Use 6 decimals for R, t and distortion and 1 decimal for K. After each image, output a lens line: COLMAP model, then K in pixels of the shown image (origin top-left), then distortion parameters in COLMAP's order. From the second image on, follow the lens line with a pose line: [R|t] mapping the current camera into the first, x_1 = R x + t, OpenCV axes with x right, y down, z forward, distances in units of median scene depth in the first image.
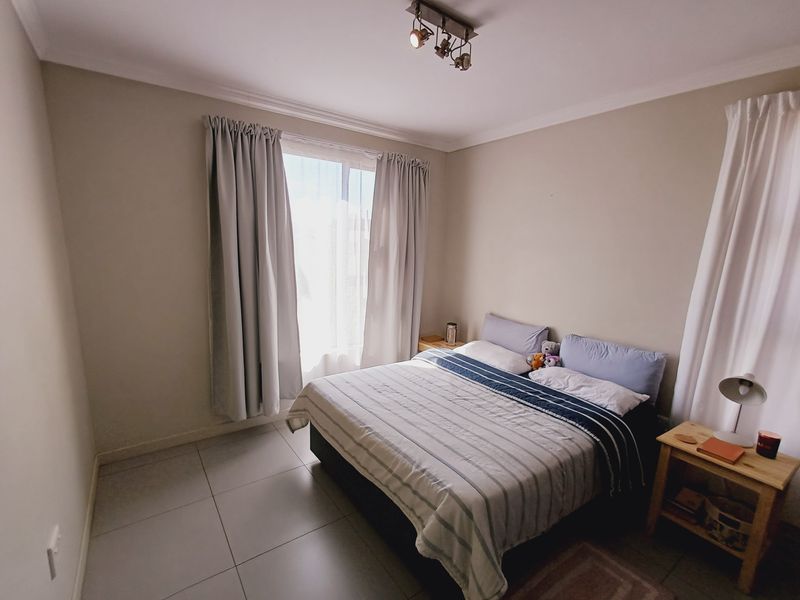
lens RADIAL K [[364.6, 0, 386.0], [0, 364.6, 319.4], [0, 0, 1]] dist [0.009983, -0.011650]
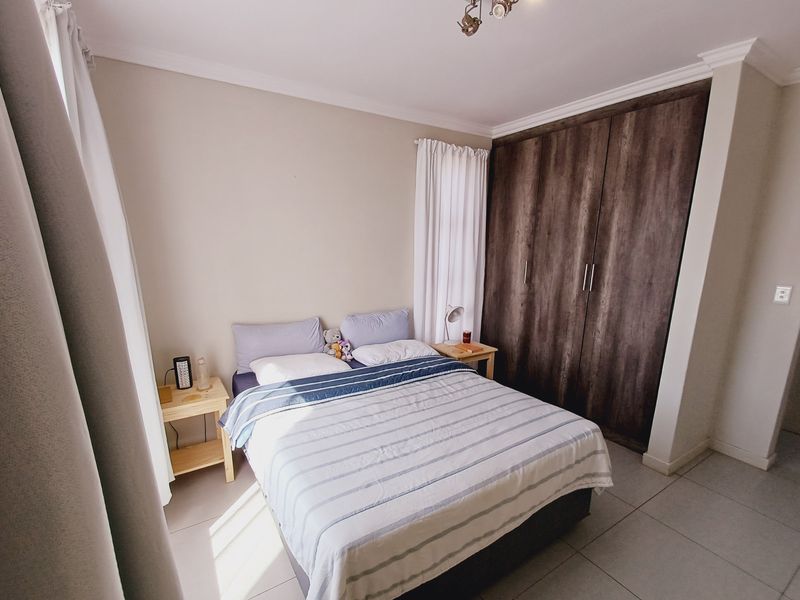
lens RADIAL K [[364.6, 0, 386.0], [0, 364.6, 319.4], [0, 0, 1]] dist [0.009983, -0.011650]
pose [[0.054958, -0.241893, 0.968745, -0.610485], [0.191824, 0.954697, 0.227503, -0.199556], [-0.979889, 0.173326, 0.098869, 0.918387]]
